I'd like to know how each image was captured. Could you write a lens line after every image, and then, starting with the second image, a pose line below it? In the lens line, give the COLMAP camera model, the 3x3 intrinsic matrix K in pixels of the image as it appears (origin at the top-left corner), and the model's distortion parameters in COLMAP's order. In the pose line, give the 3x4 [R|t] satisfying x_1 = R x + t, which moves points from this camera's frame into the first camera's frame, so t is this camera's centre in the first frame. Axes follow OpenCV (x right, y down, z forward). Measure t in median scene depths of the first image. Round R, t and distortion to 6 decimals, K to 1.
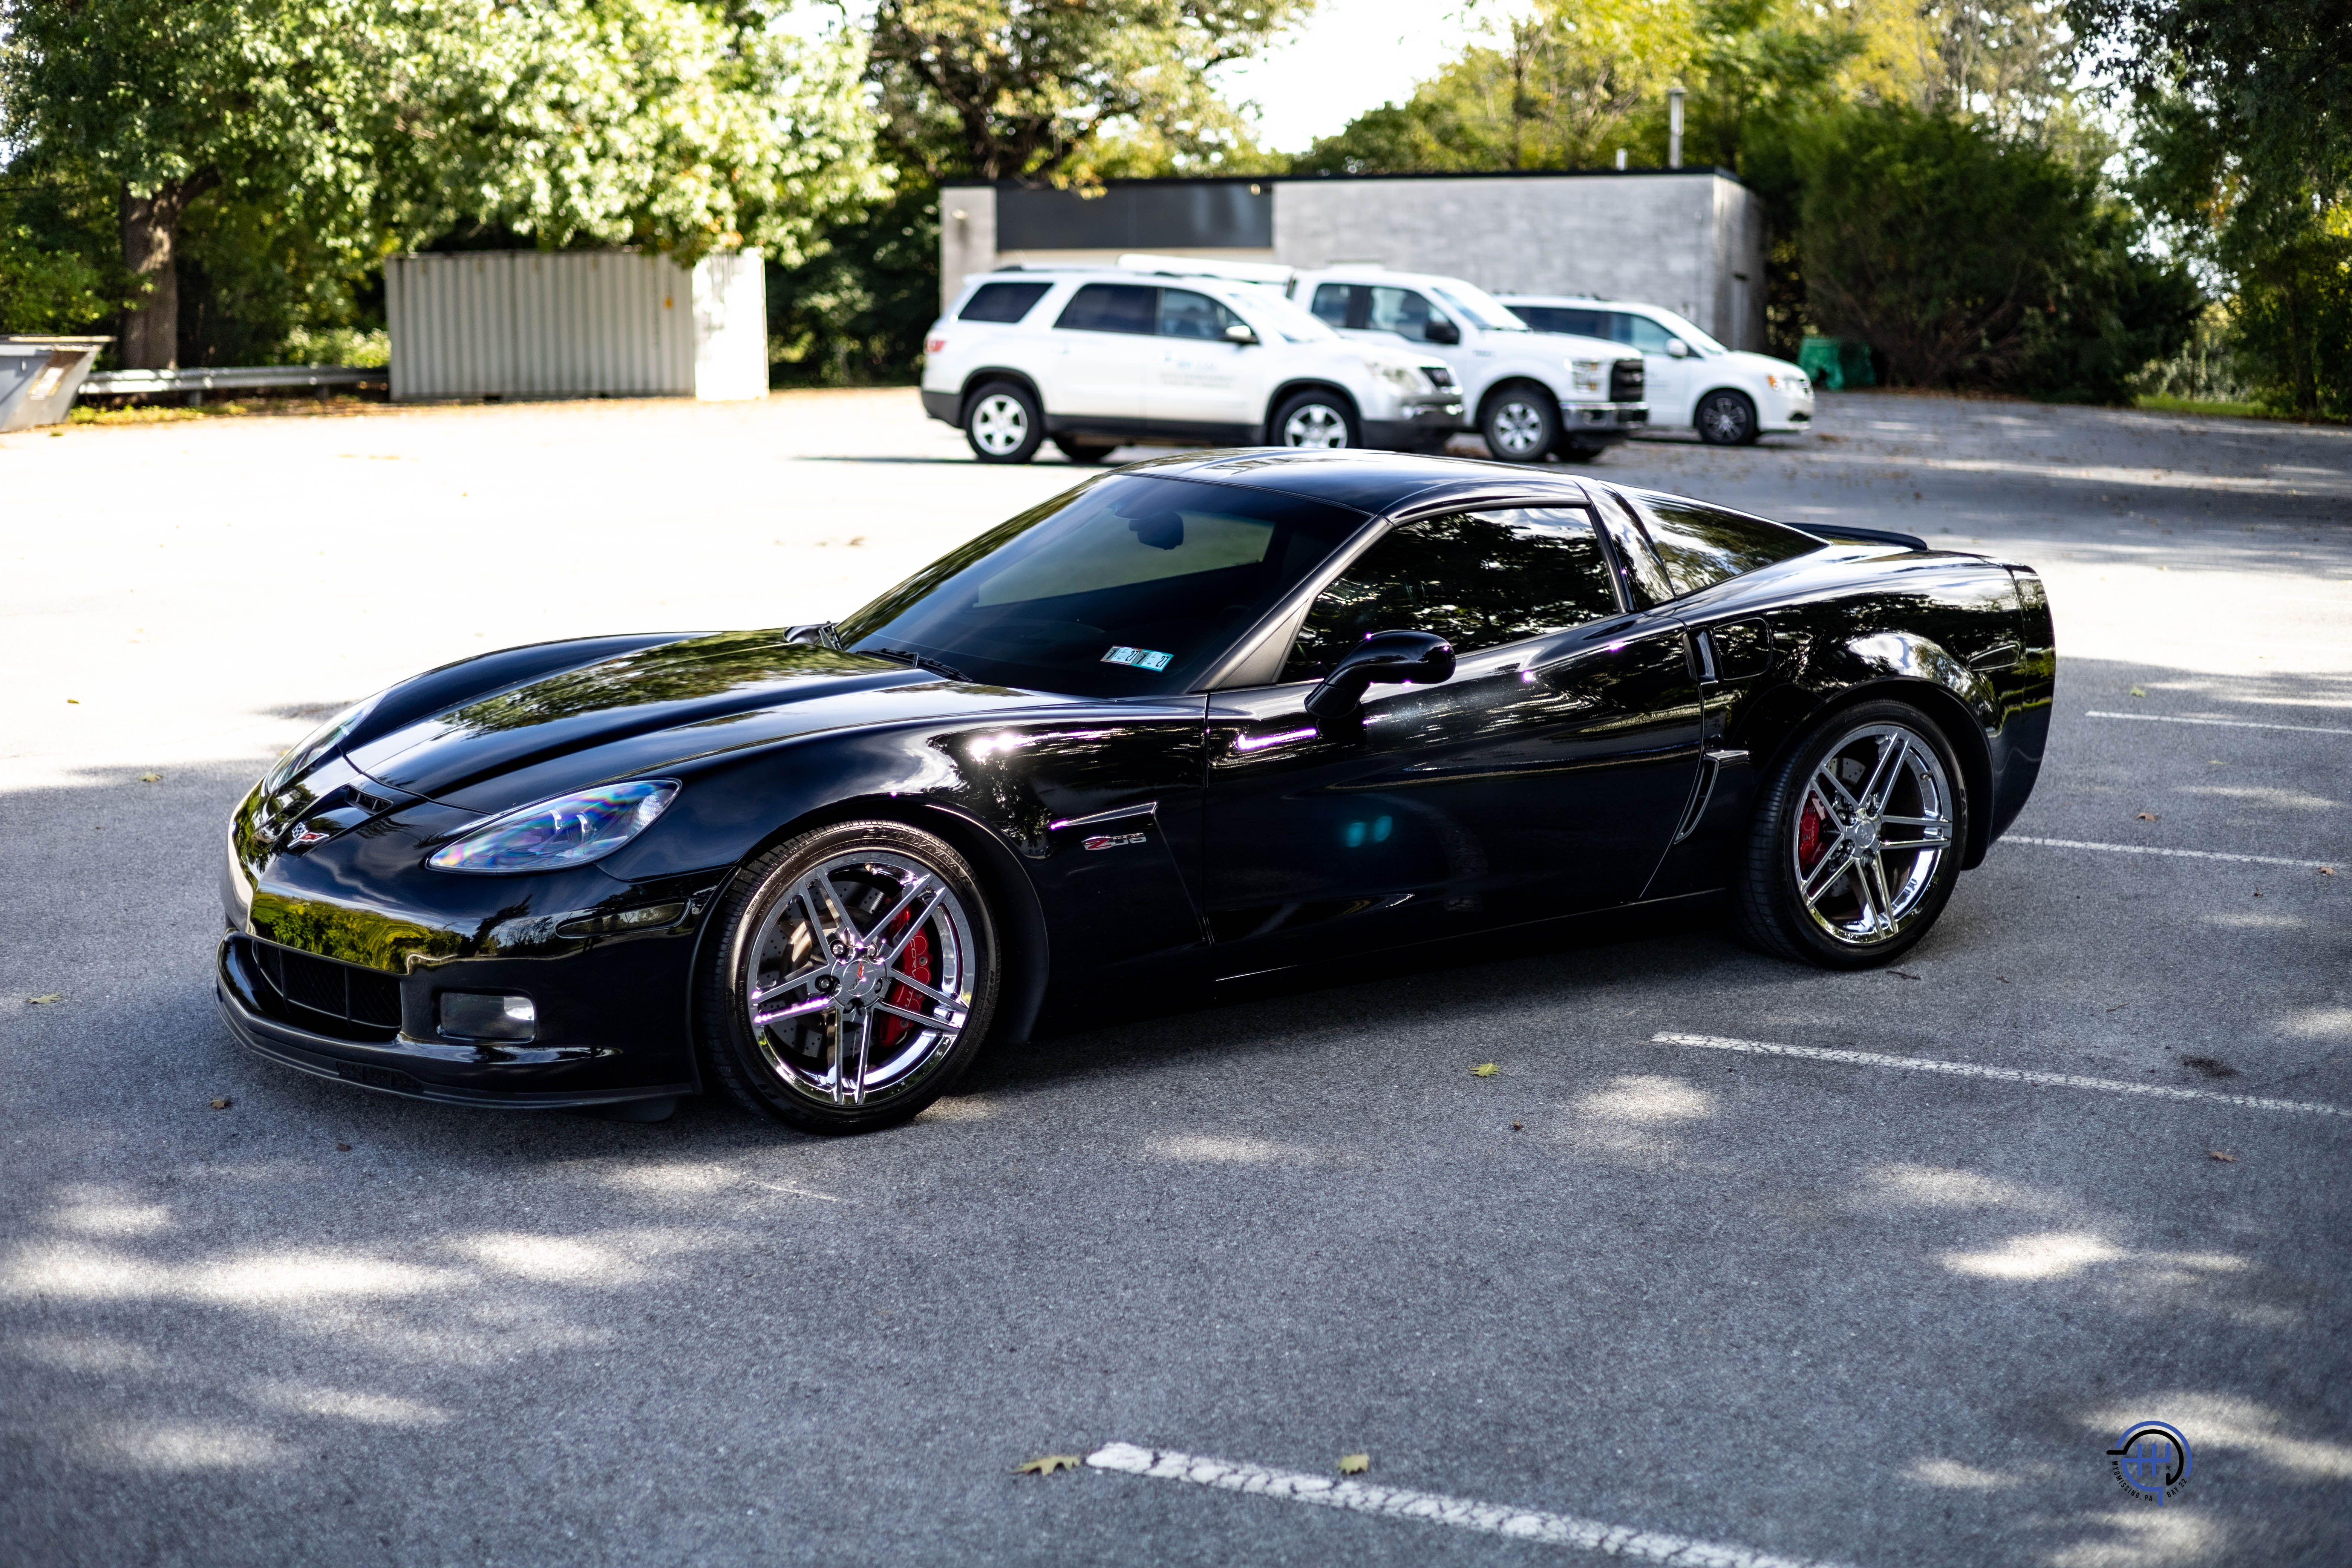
lens RADIAL K [[3296.6, 0, 1189.2], [0, 3296.6, 764.3], [0, 0, 1]] dist [0.014981, 0.000000]
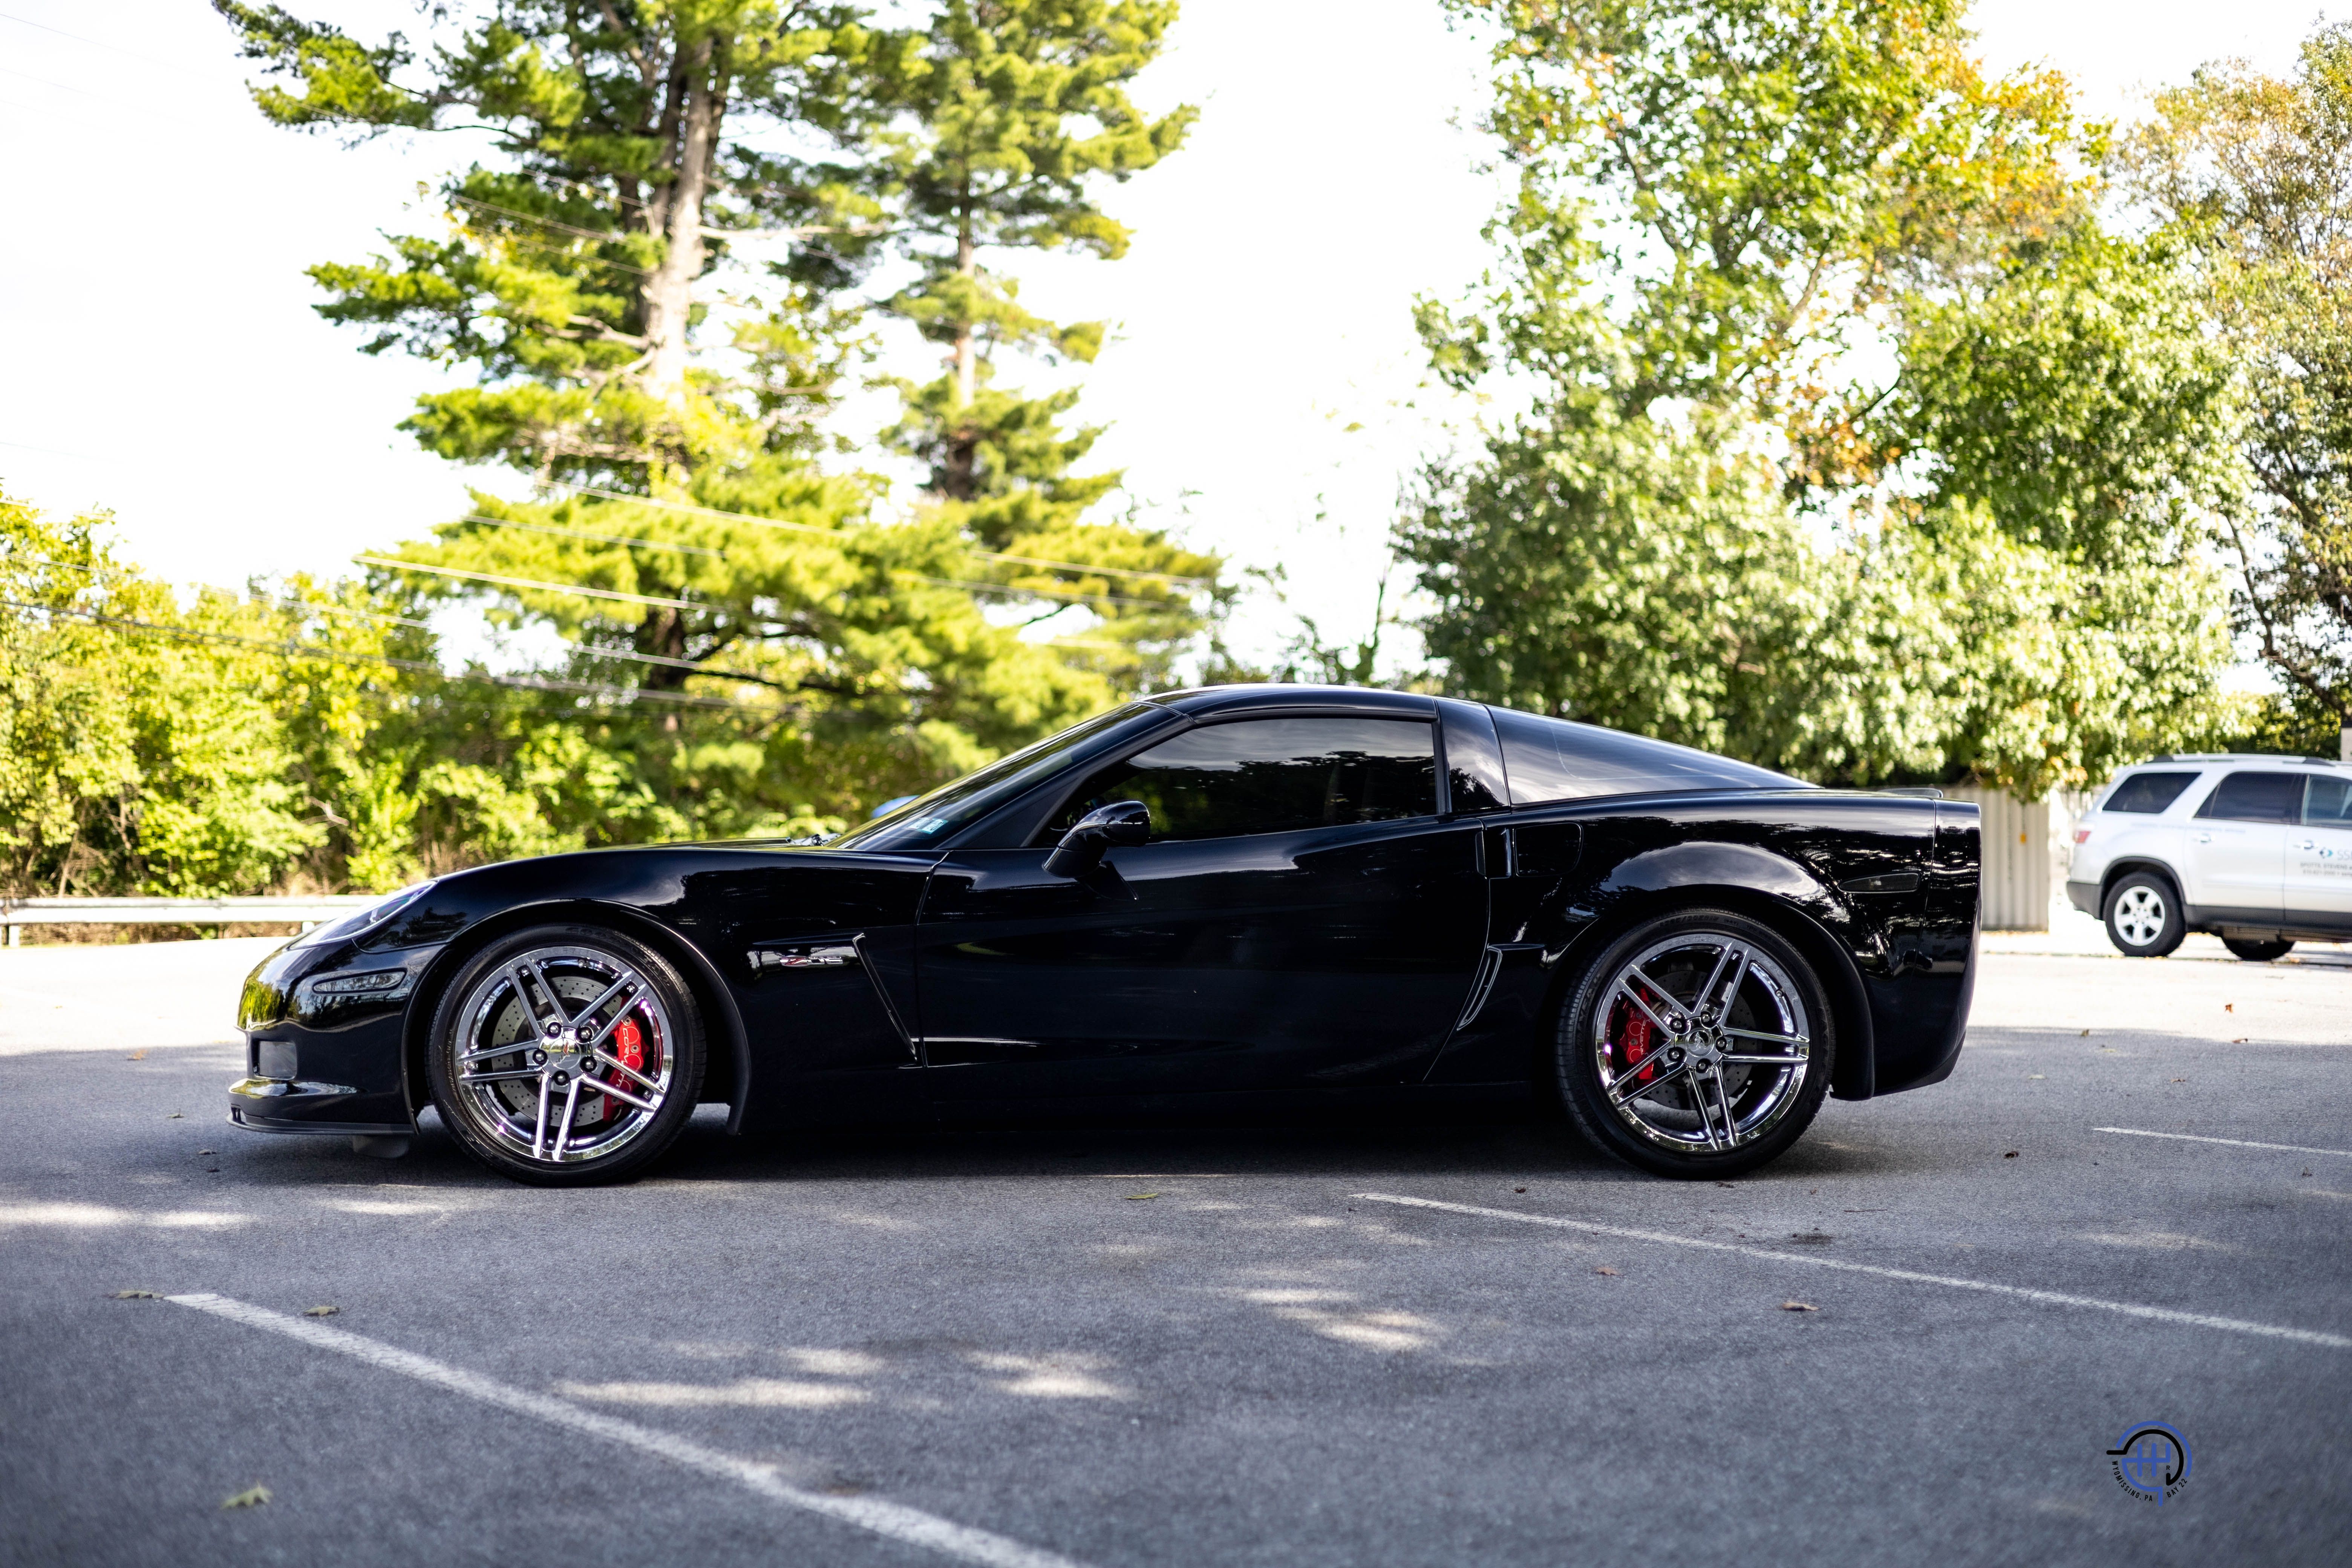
lens RADIAL K [[3296.6, 0, 1170.2], [0, 3296.6, 783.5], [0, 0, 1]] dist [0.014981, 0.000000]
pose [[0.887044, -0.003617, -0.461671, 0.091096], [-0.075186, 0.985489, -0.152182, 0.018763], [0.455522, 0.169703, 0.873899, 0.005292]]
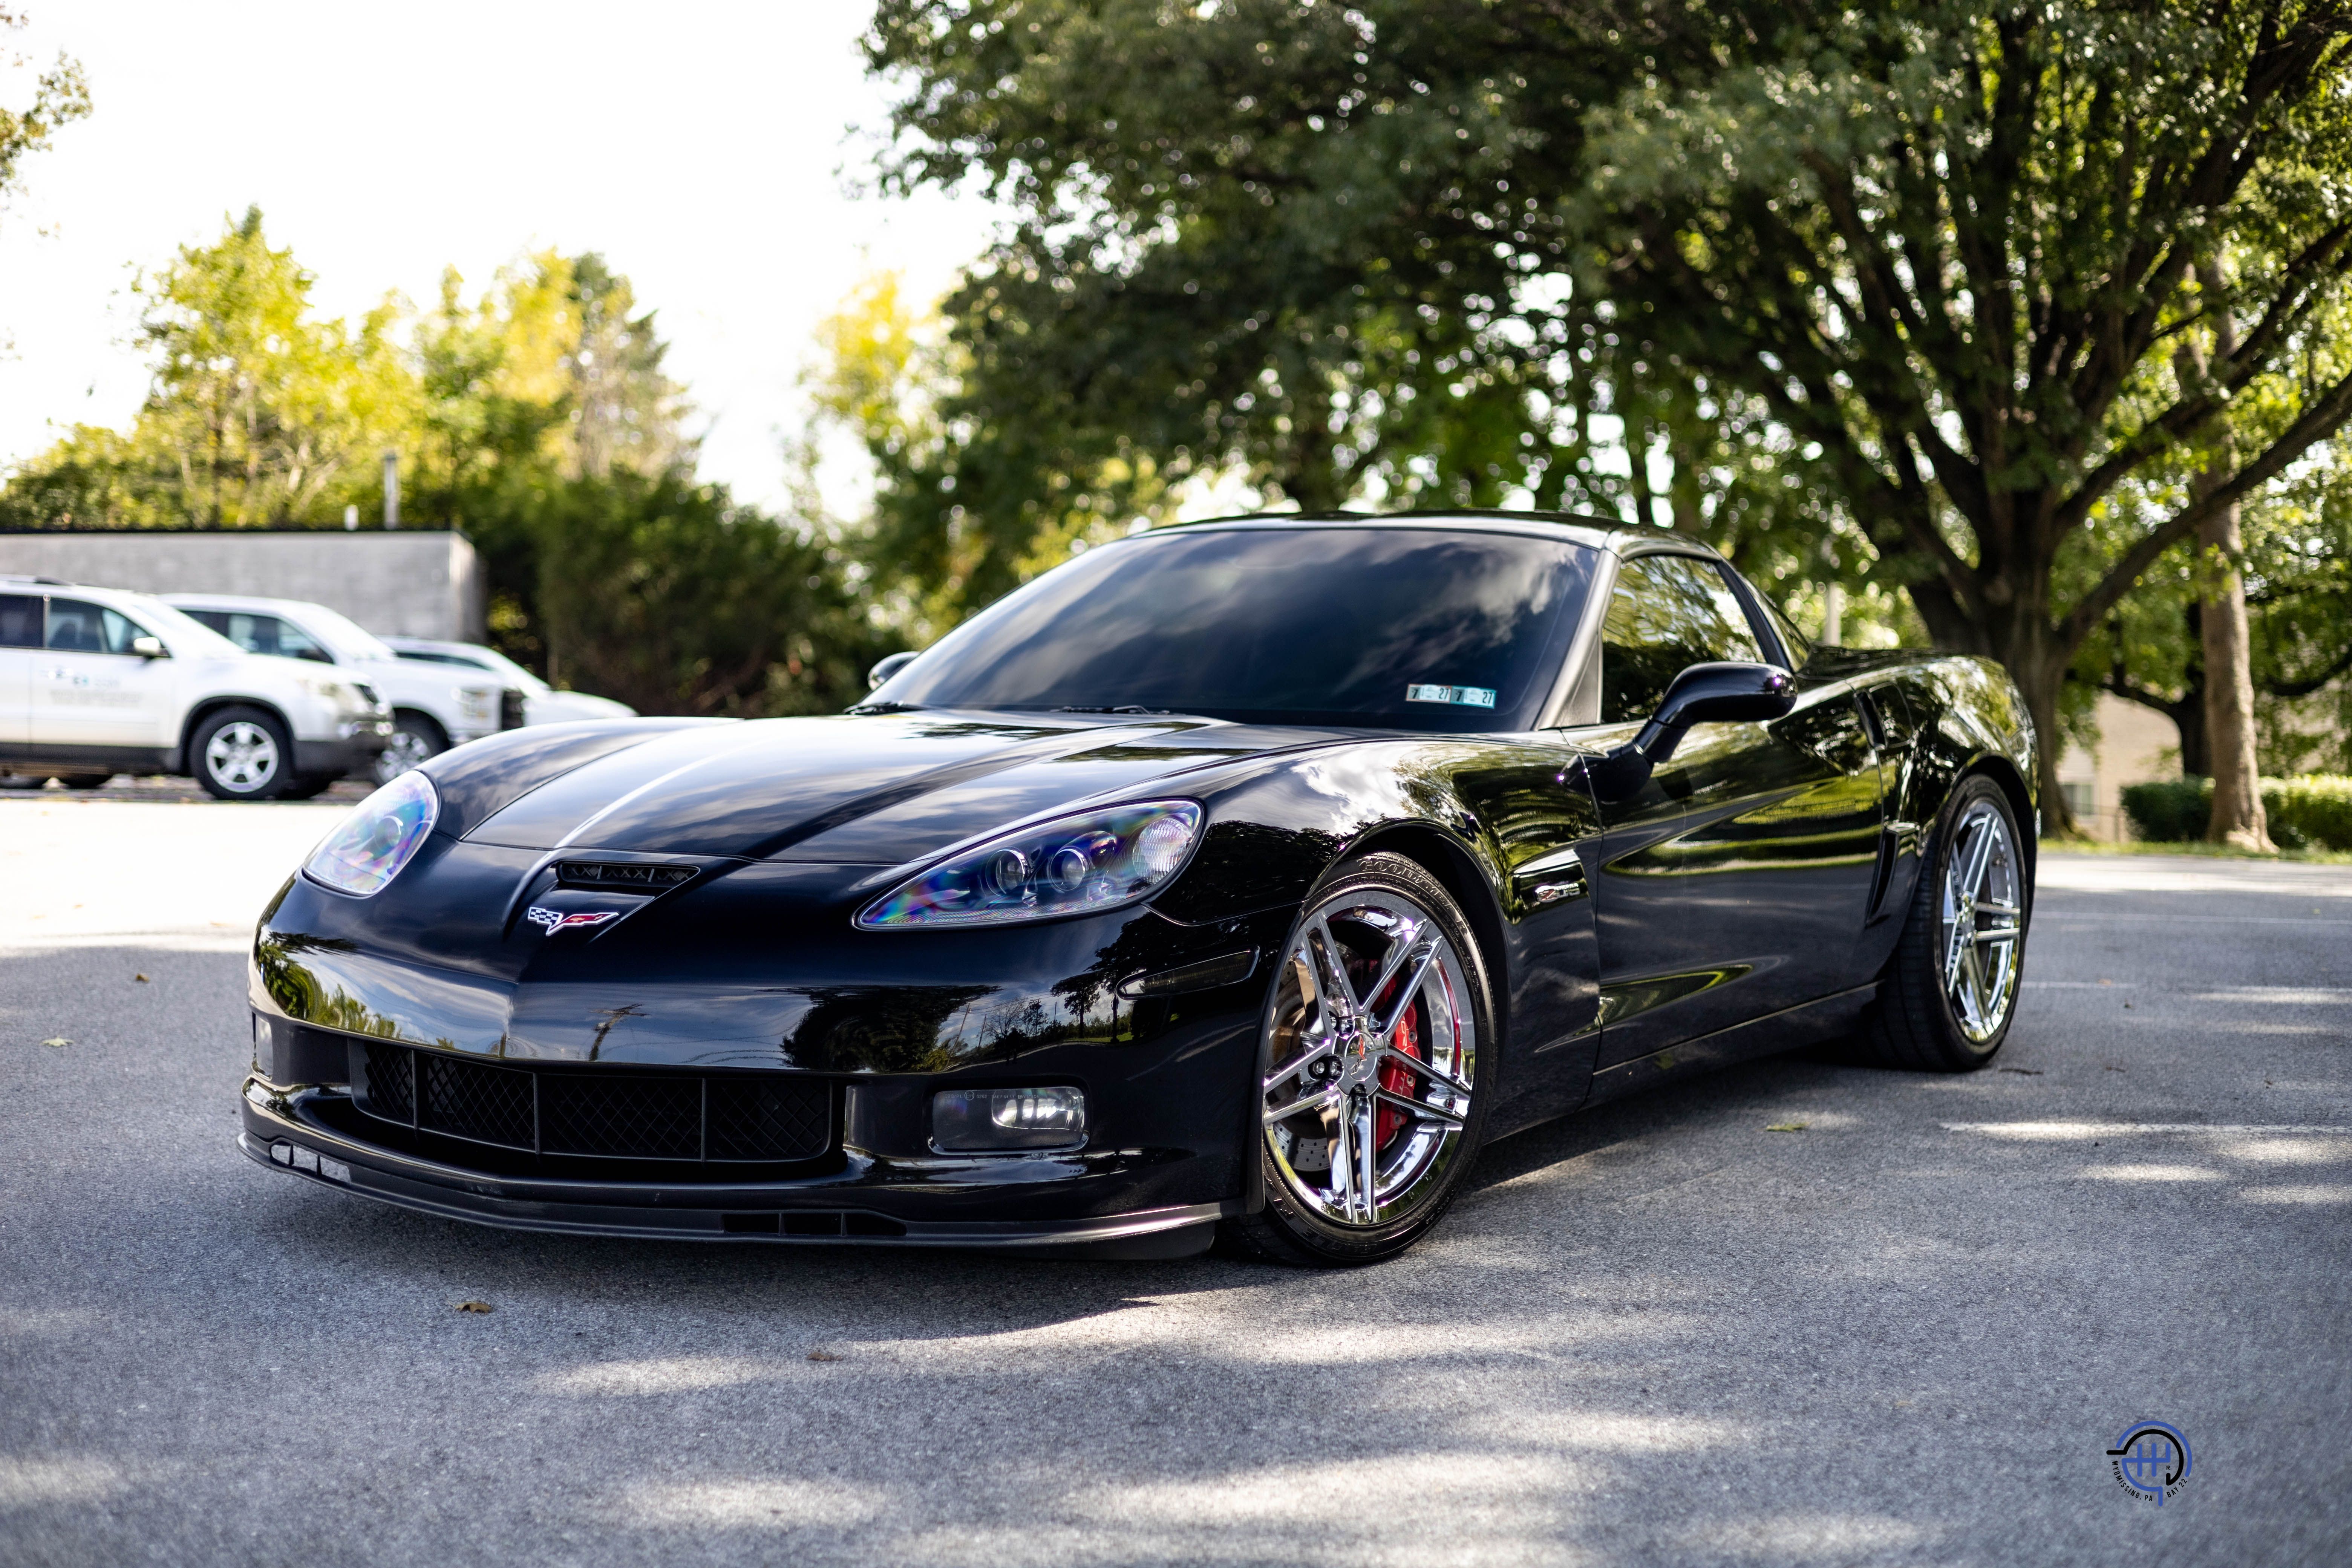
lens RADIAL K [[3296.6, 0, 1179.0], [0, 3296.6, 735.5], [0, 0, 1]] dist [0.014981, 0.000000]
pose [[0.910119, -0.008419, 0.414261, -0.065430], [0.062270, 0.991218, -0.116662, 0.010914], [-0.409640, 0.131972, 0.902651, 0.043037]]
